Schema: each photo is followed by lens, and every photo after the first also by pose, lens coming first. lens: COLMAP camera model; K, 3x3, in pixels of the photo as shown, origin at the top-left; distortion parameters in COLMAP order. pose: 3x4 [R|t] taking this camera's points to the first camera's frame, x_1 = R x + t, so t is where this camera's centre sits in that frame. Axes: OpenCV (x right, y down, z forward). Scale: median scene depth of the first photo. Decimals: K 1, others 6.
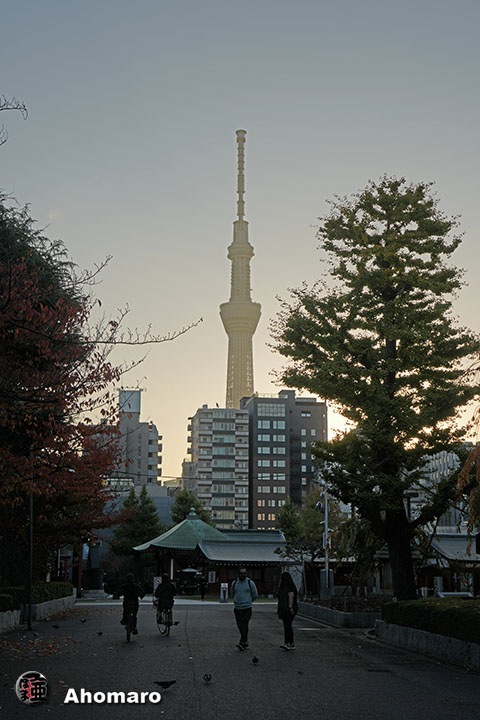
lens RADIAL K [[1045.9, 0, 240.7], [0, 1045.9, 360.4], [0, 0, 1]] dist [0.019391, 0.000000]
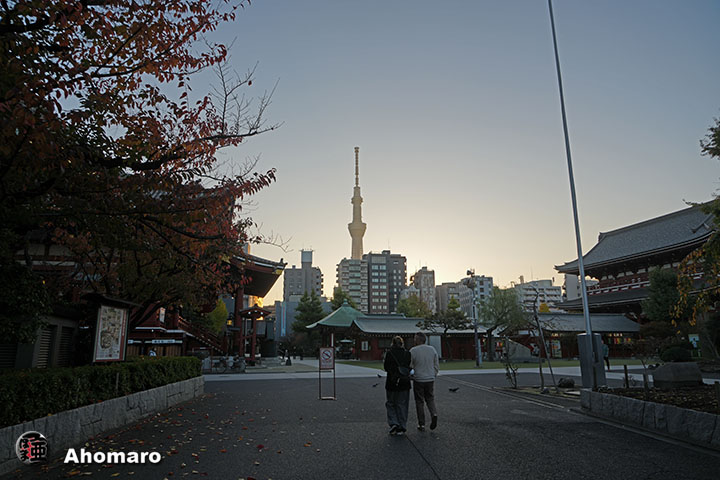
lens RADIAL K [[464.0, 0, 358.4], [0, 464.0, 238.5], [0, 0, 1]] dist [-0.027472, 0.000464]
pose [[0.999960, -0.008679, 0.002204, -0.010840], [0.008725, 0.999721, -0.021960, 0.026422], [-0.002013, 0.021978, 0.999756, 0.129312]]
